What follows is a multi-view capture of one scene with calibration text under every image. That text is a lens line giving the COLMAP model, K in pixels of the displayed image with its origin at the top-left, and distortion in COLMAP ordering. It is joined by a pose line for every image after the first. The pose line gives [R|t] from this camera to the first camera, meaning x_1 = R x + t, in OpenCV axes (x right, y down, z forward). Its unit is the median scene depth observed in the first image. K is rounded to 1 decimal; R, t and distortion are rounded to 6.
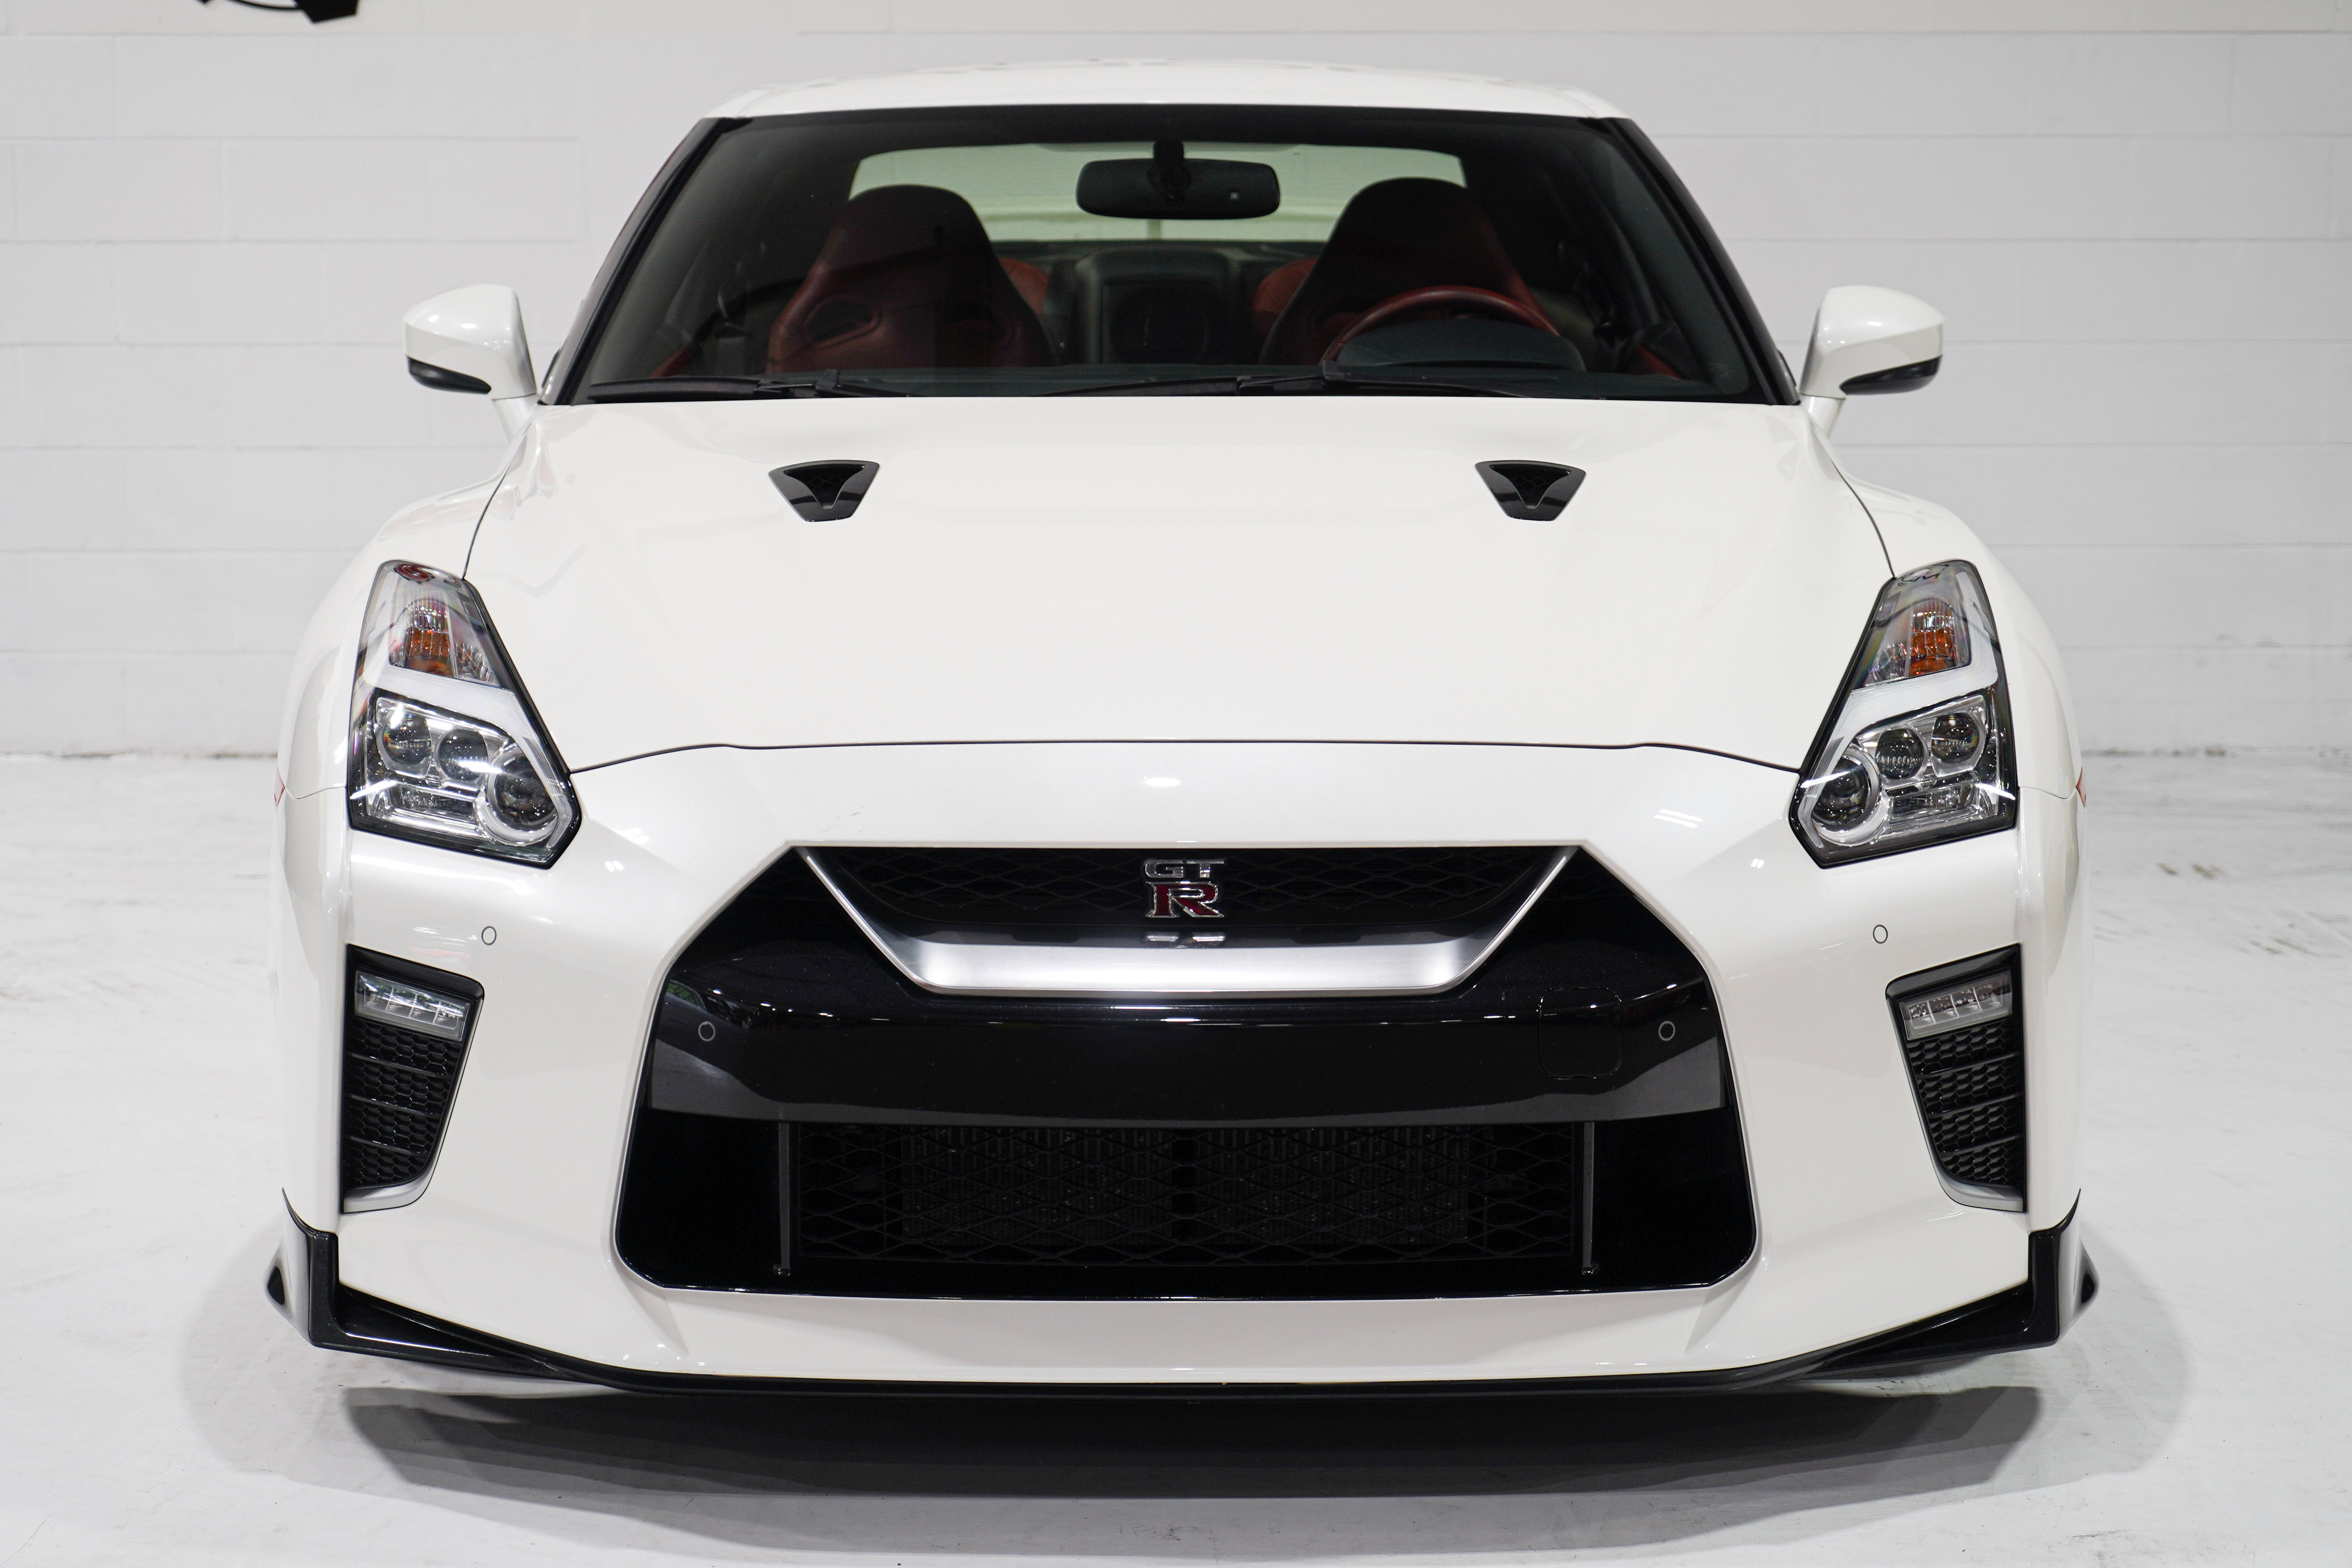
lens RADIAL K [[4712.5, 0, 1176.0], [0, 4712.5, 784.0], [0, 0, 1]] dist [-0.007824, -0.064282]
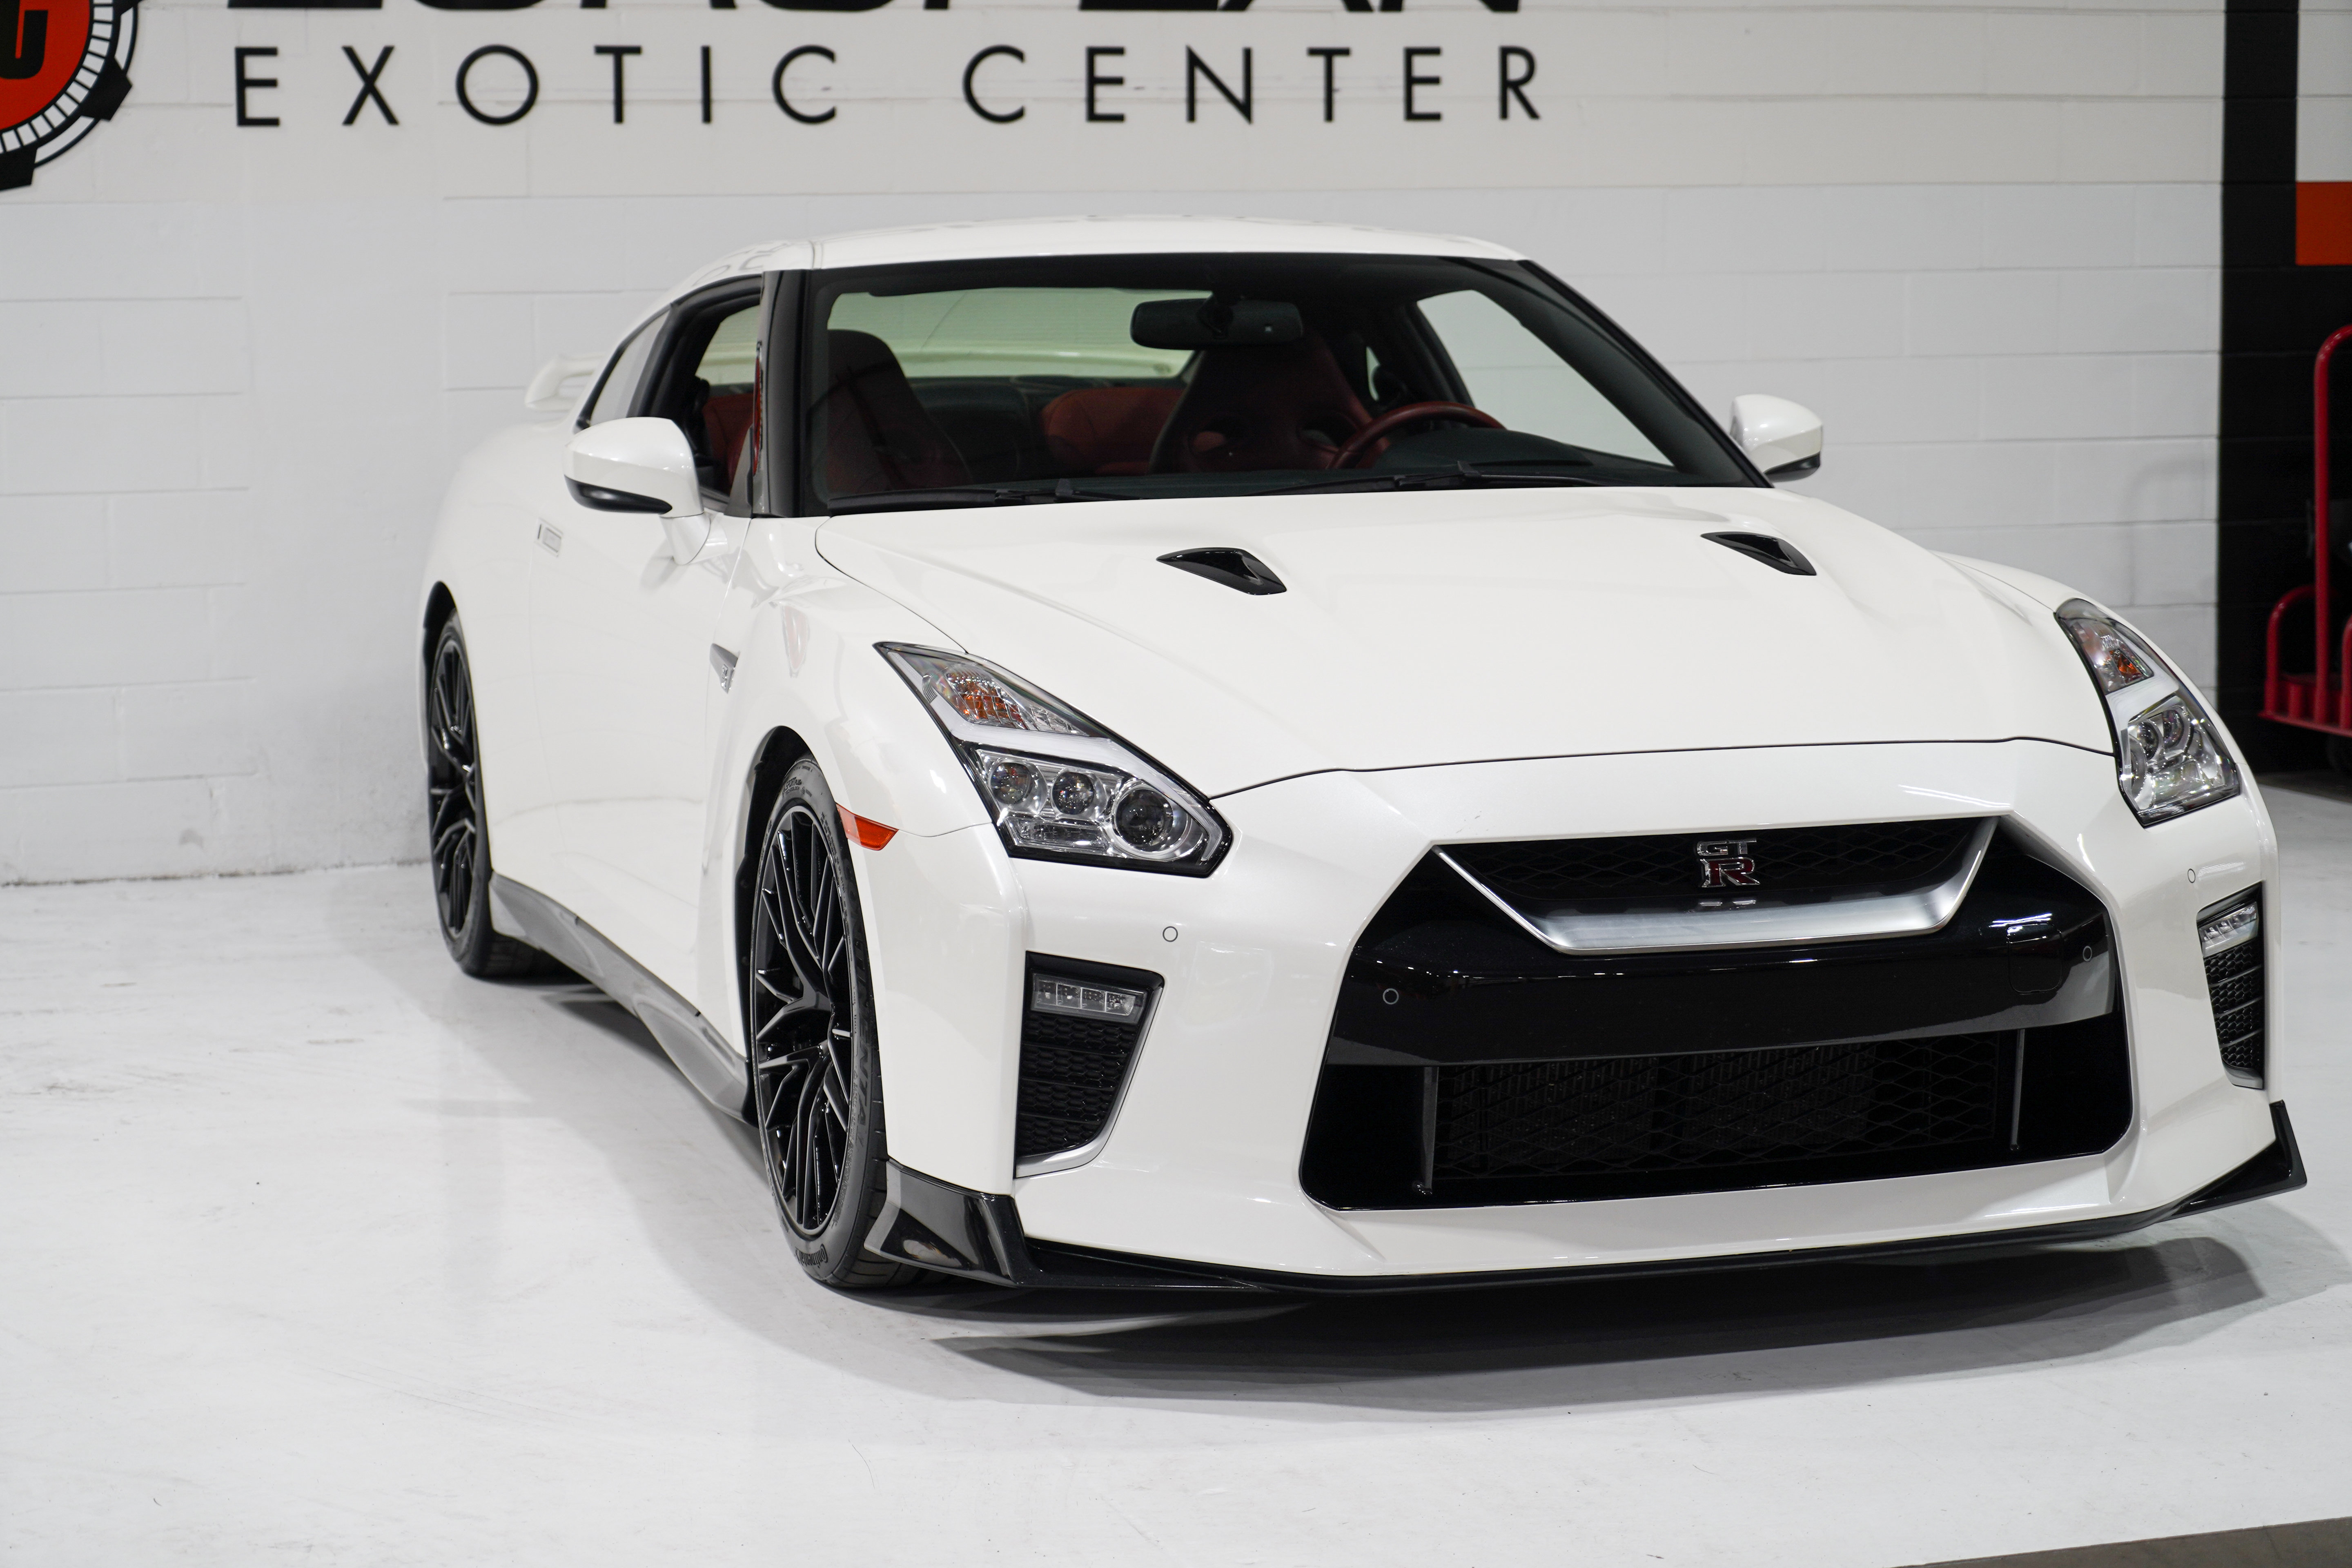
lens RADIAL K [[4655.0, 0, 1176.0], [0, 4655.0, 784.0], [0, 0, 1]] dist [-0.020852, 0.032141]
pose [[0.957295, -0.044545, 0.285661, -0.483334], [0.053634, 0.998271, -0.024070, 0.022377], [-0.284095, 0.038363, 0.958028, -0.151766]]
